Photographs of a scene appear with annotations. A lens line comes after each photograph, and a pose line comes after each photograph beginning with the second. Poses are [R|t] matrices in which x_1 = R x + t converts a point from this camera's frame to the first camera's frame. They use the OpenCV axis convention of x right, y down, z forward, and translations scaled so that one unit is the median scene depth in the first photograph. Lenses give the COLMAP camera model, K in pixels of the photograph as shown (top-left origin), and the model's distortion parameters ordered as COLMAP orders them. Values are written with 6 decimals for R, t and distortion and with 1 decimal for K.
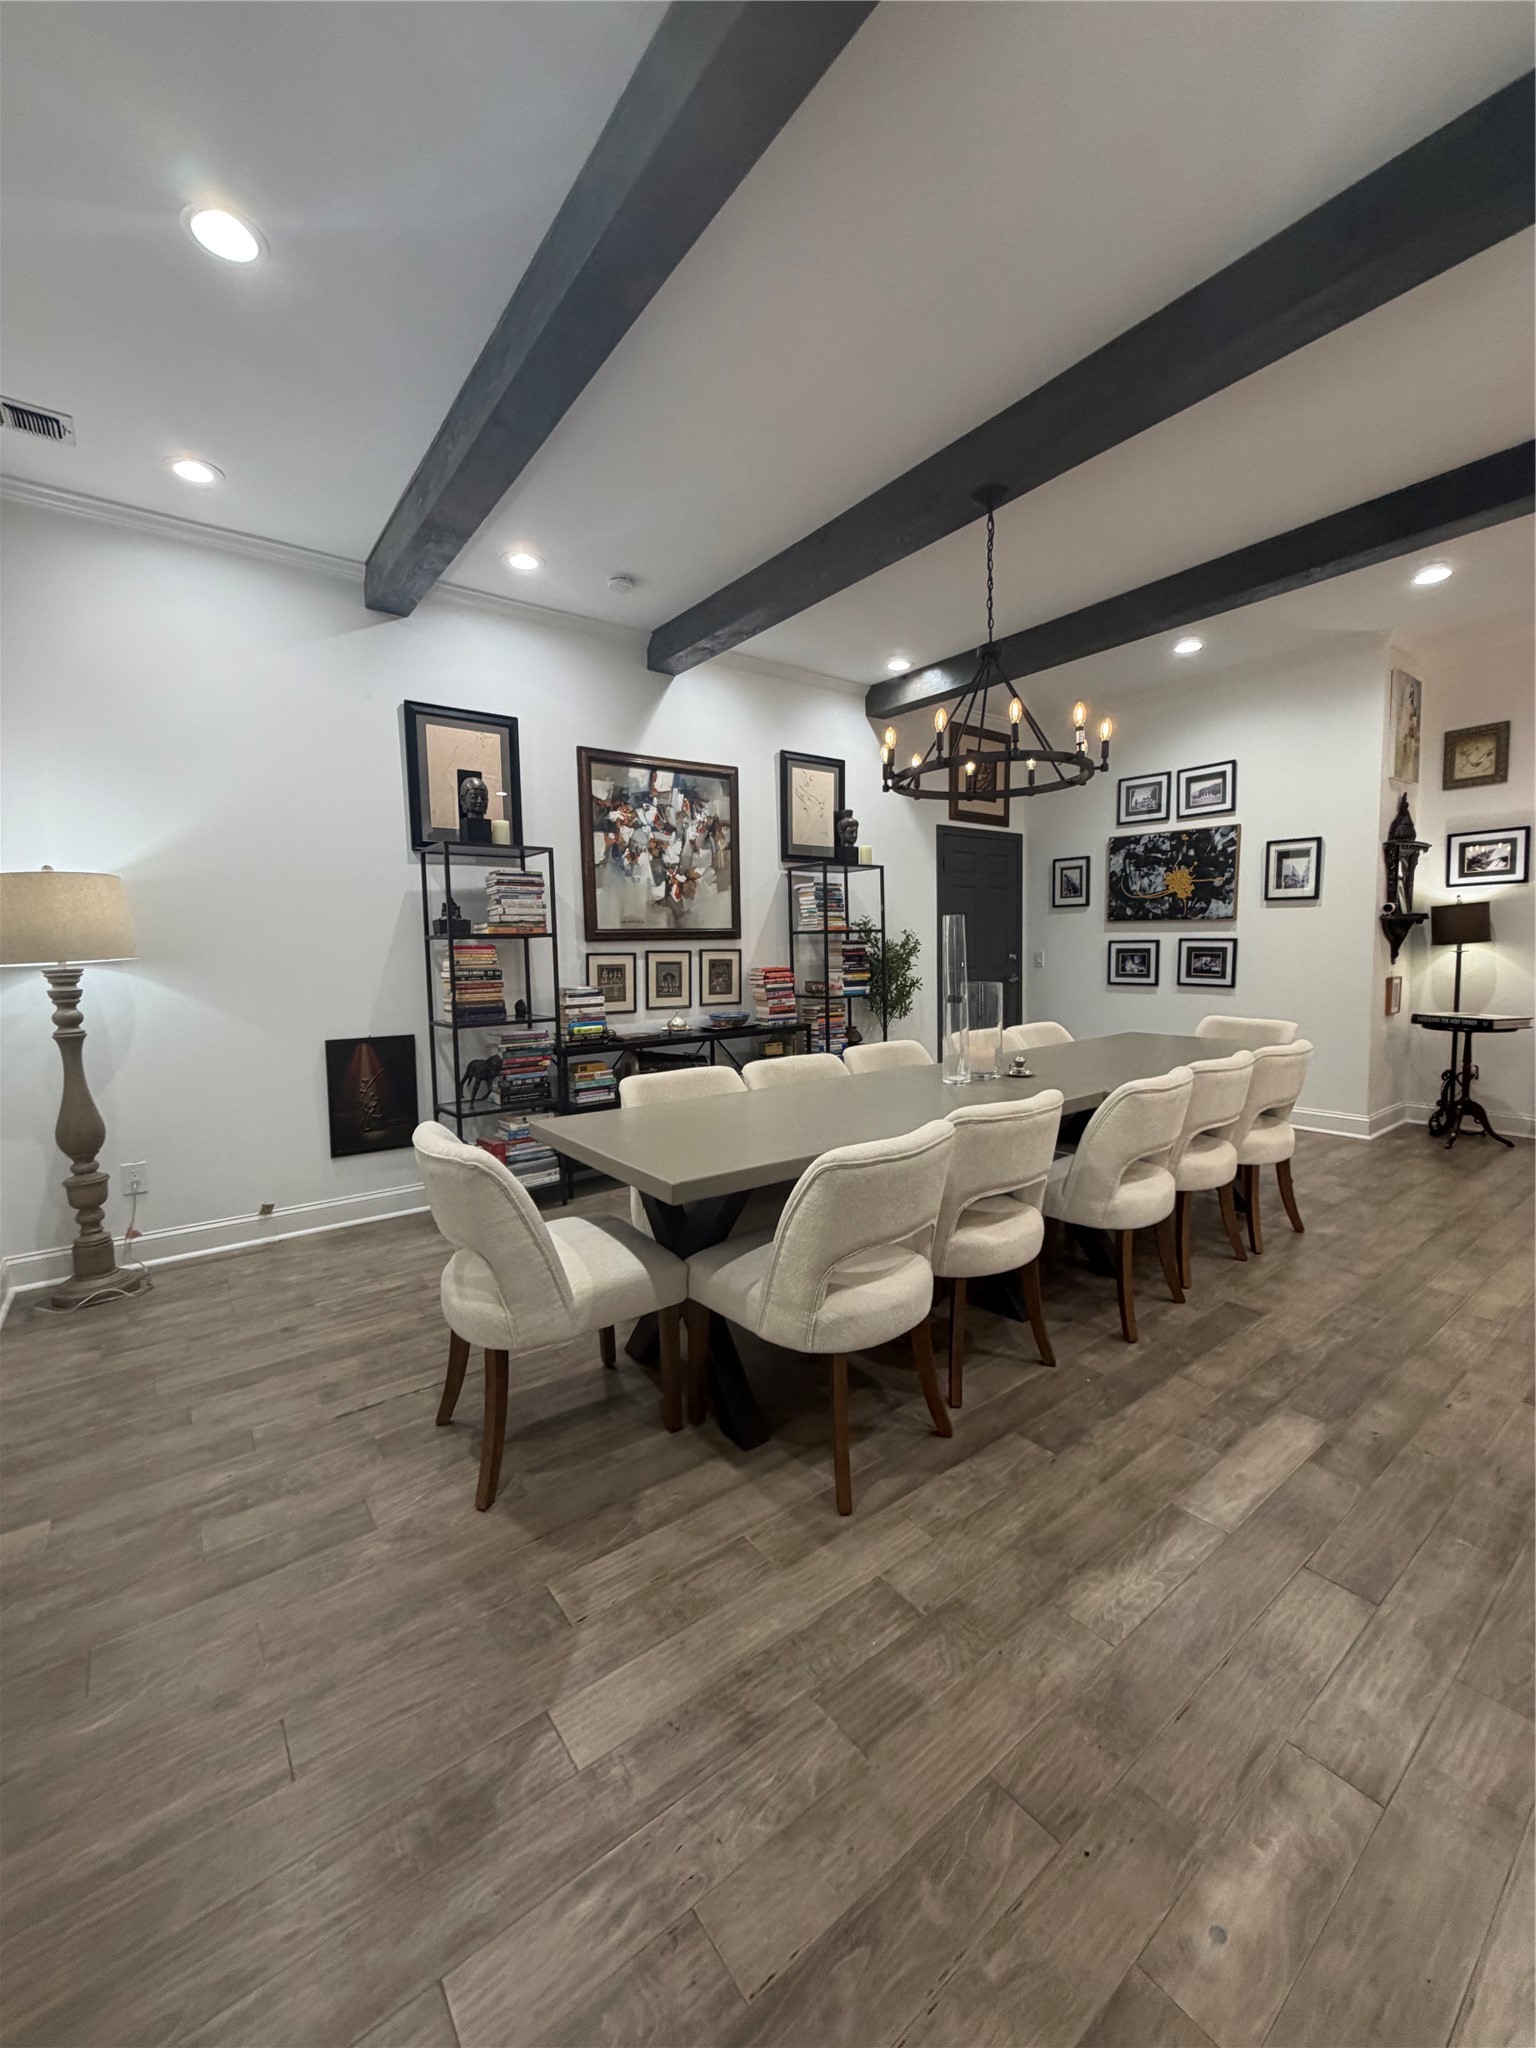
lens RADIAL K [[817.4, 0, 765.2], [0, 817.4, 1018.5], [0, 0, 1]] dist [0.000925, -0.000103]
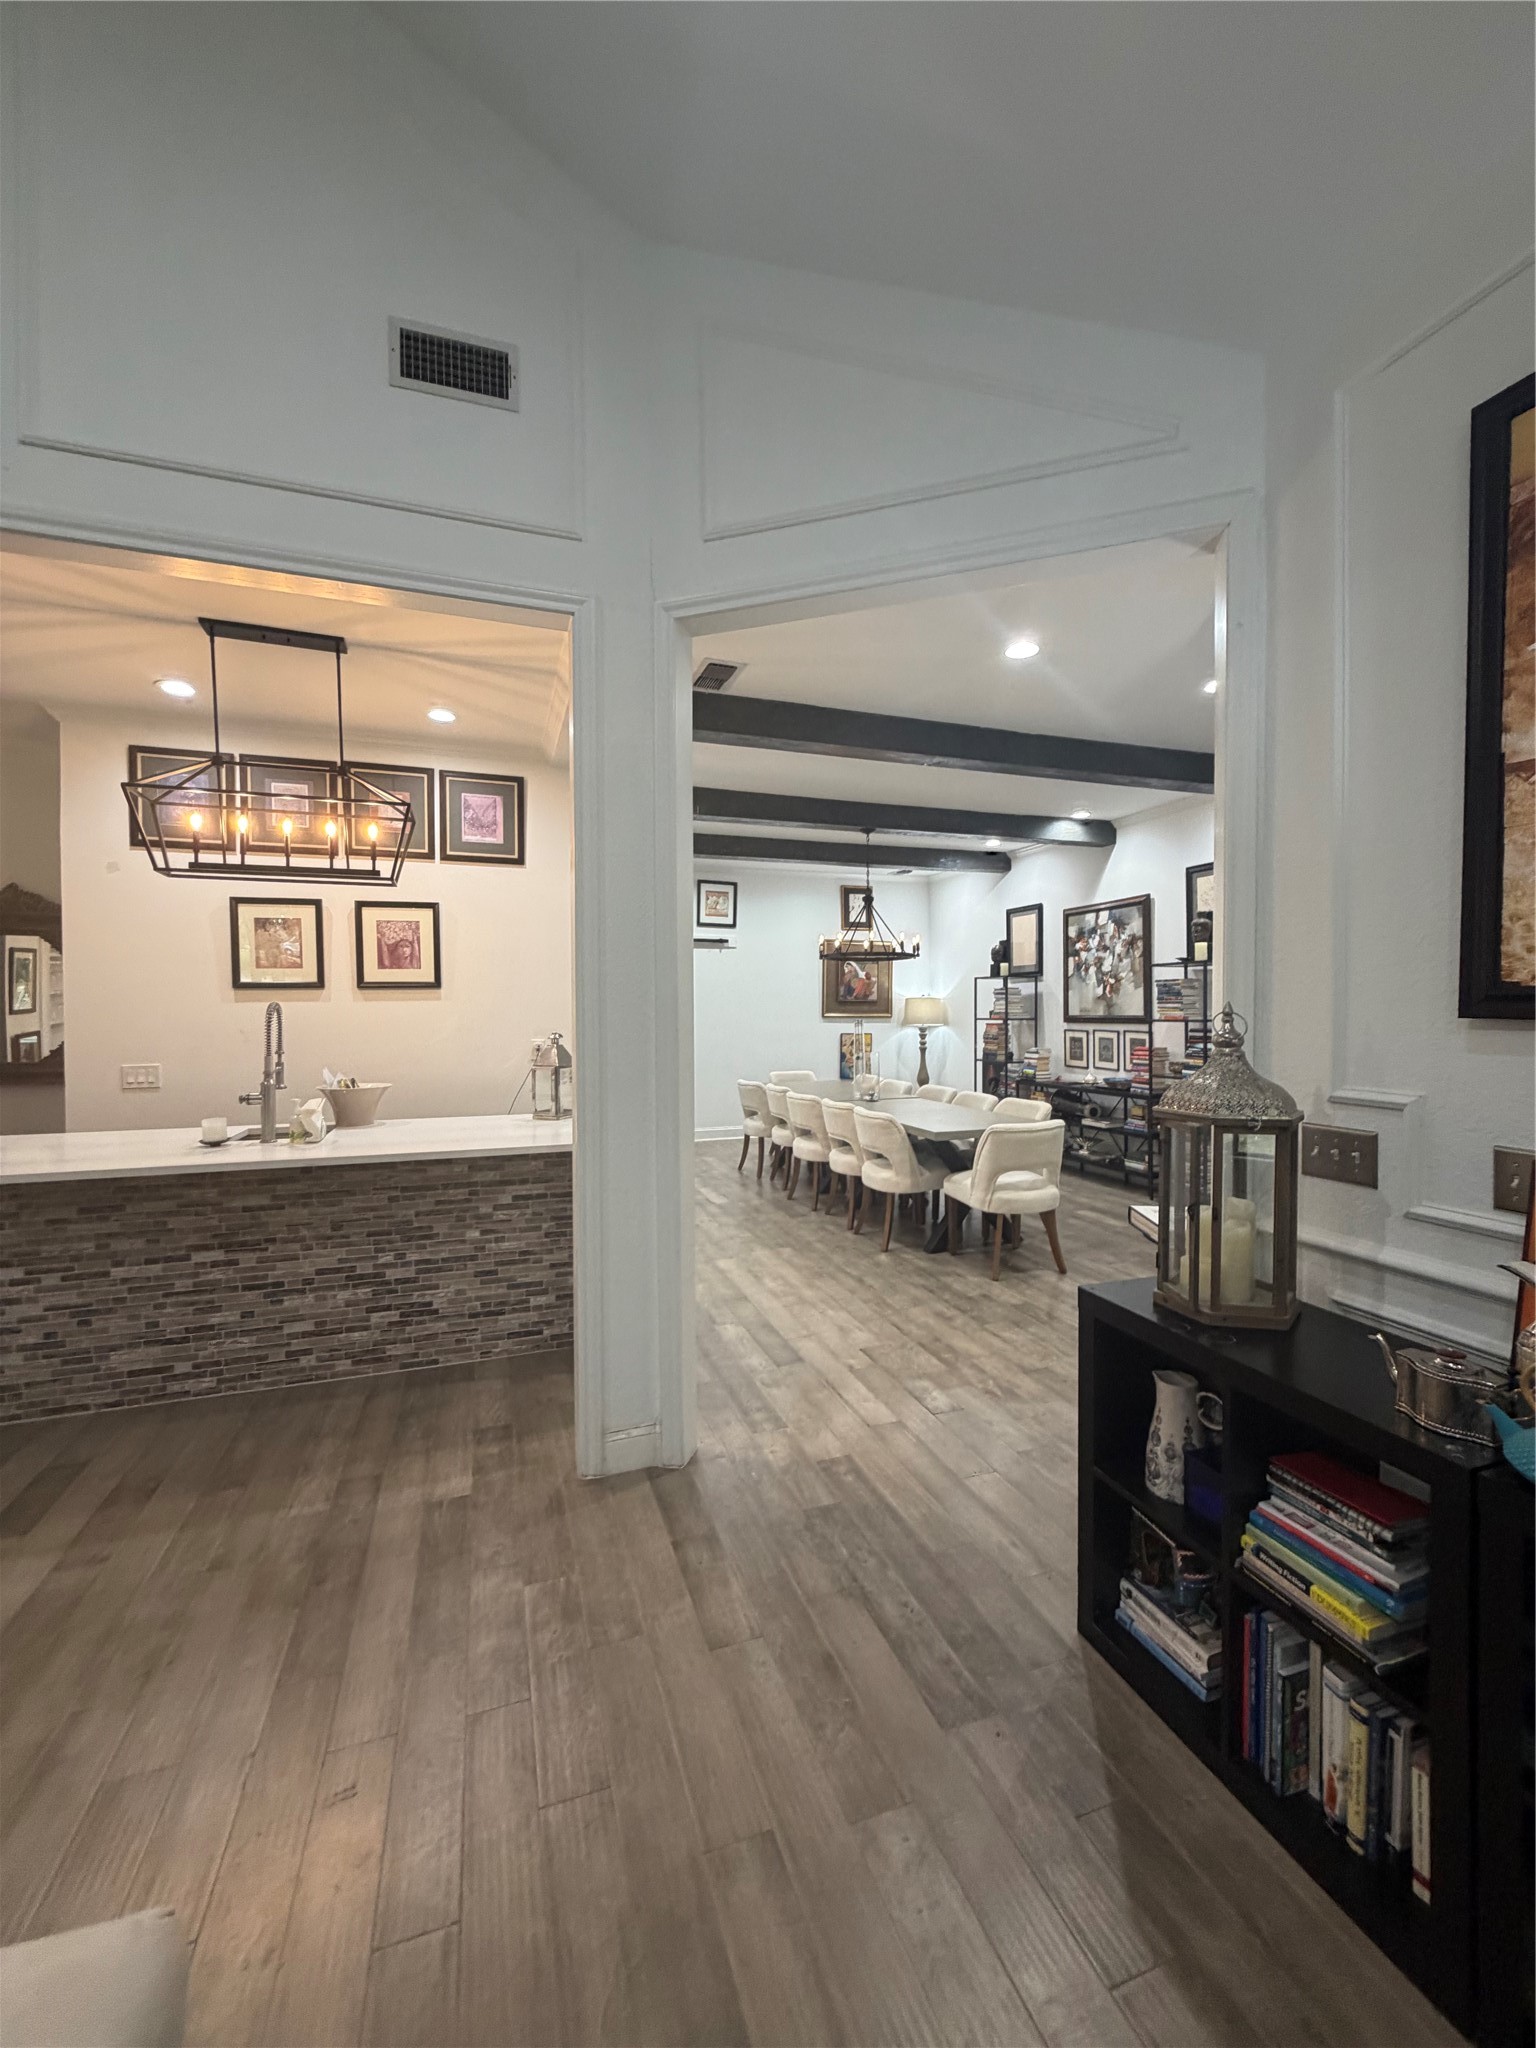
lens RADIAL K [[817.4, 0, 765.2], [0, 817.4, 1018.5], [0, 0, 1]] dist [0.000925, -0.000103]
pose [[-0.310924, 0.032630, -0.949874, 1.530634], [-0.072283, 0.995704, 0.057864, -0.151204], [0.947682, 0.086651, -0.307230, 0.908346]]
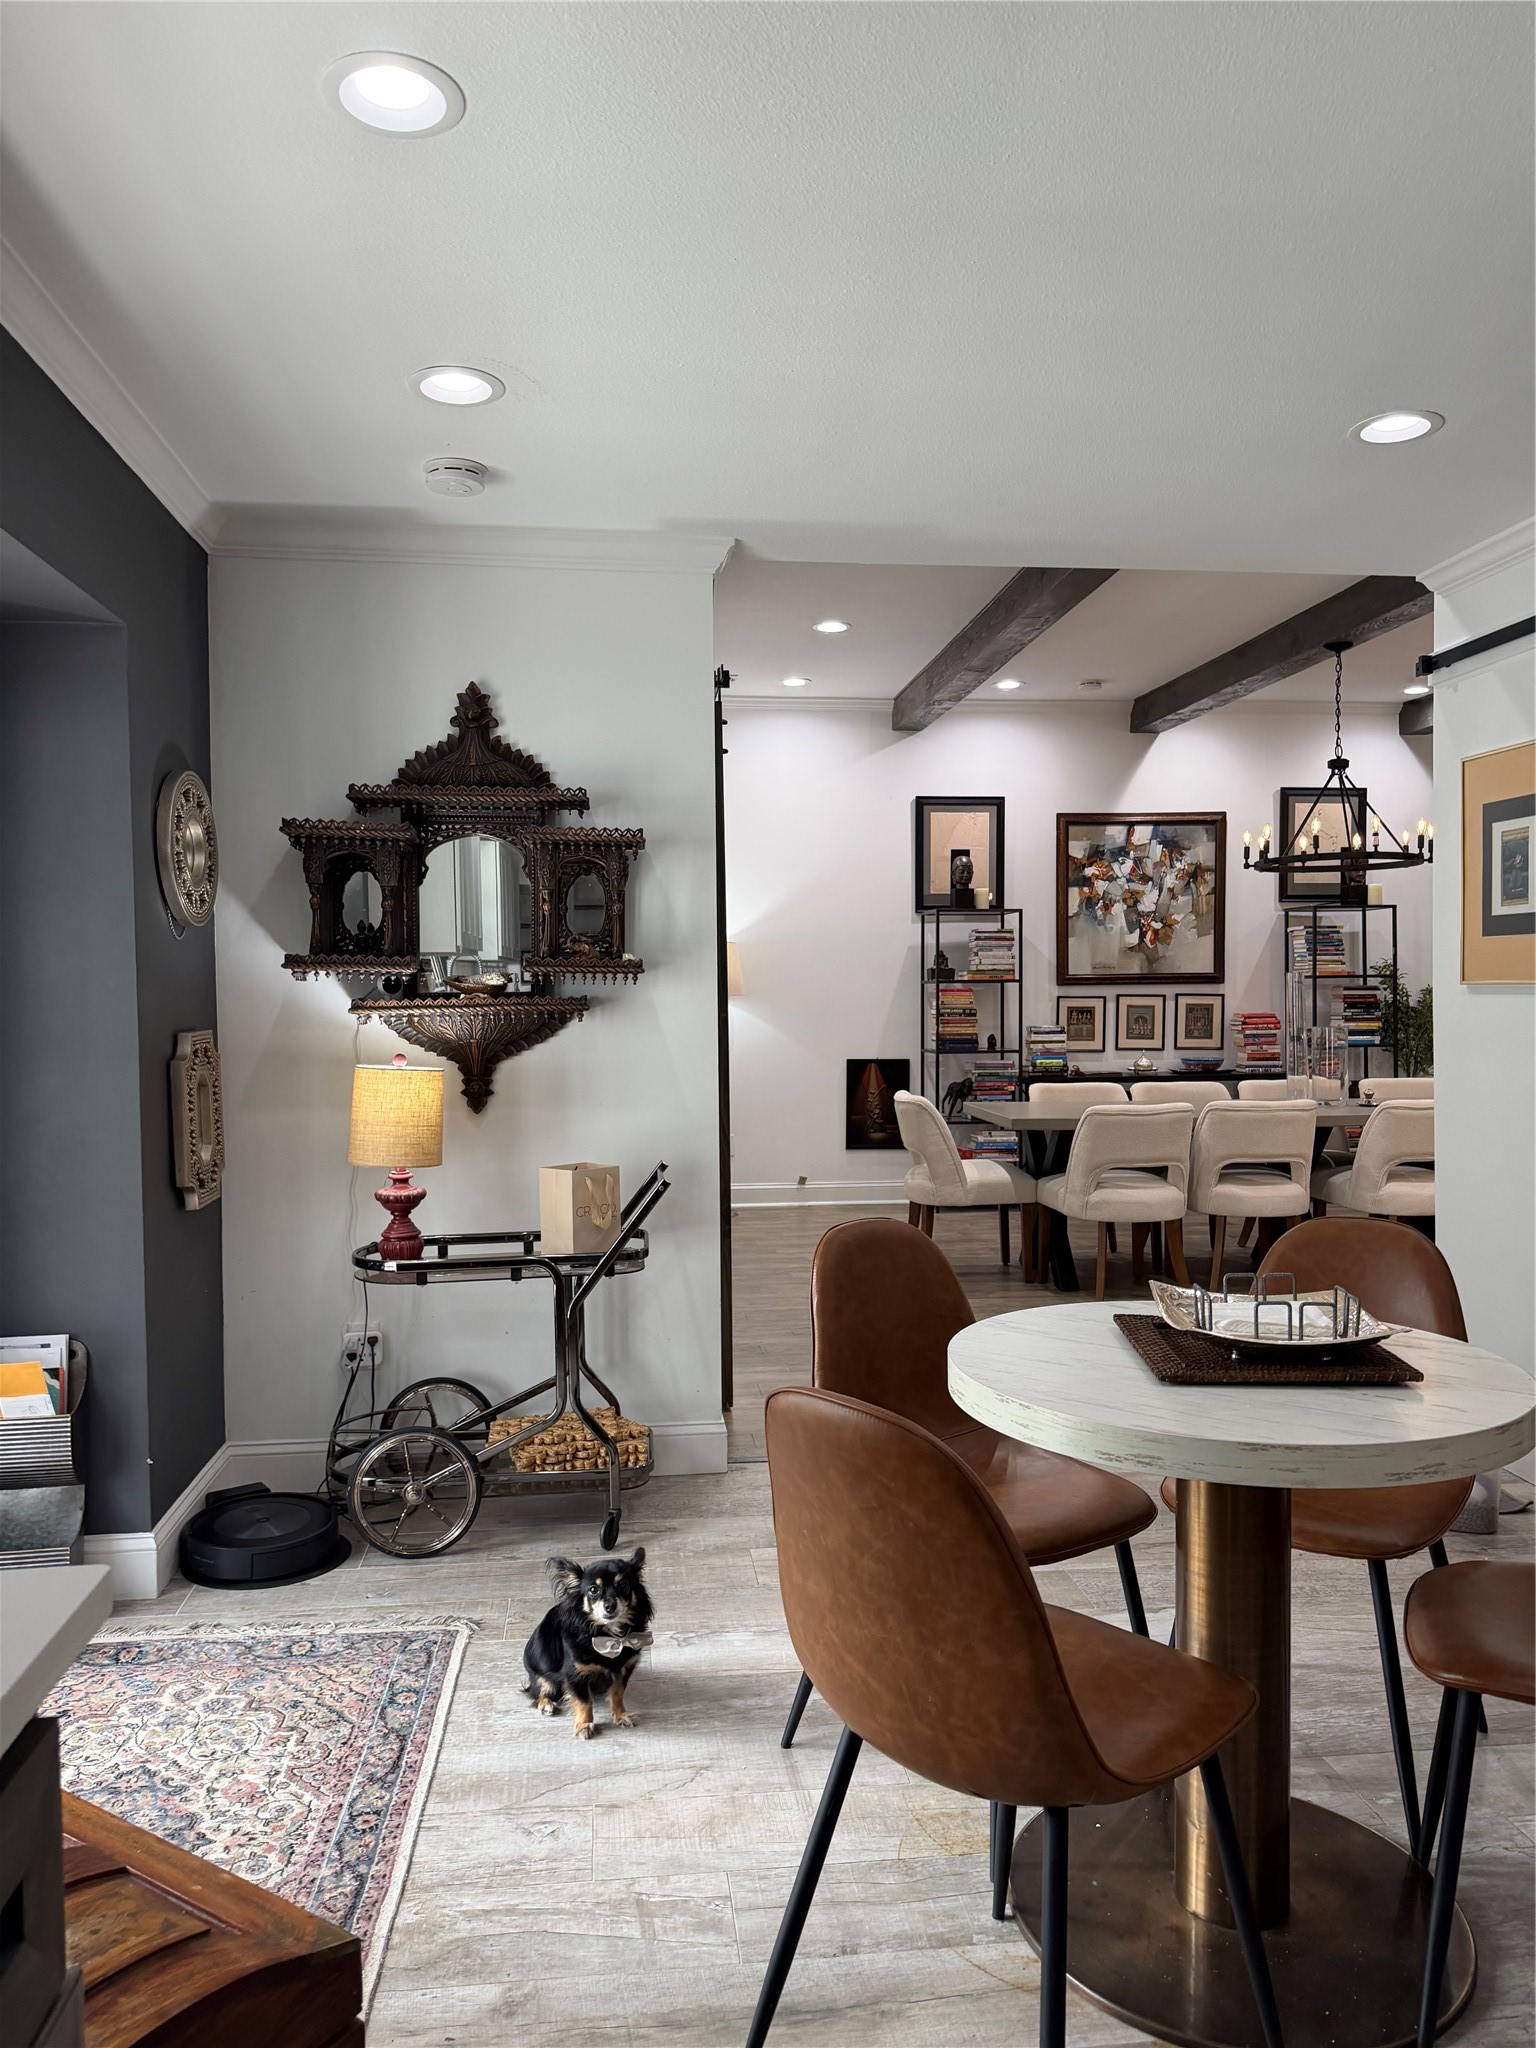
lens RADIAL K [[1457.0, 0, 768.0], [0, 1457.0, 1024.0], [0, 0, 1]] dist [0.205038, -0.435225]
pose [[0.861889, 0.027250, -0.506365, 0.443014], [-0.054835, 0.997708, -0.039645, 0.057557], [0.504124, 0.061936, 0.861408, -0.894043]]
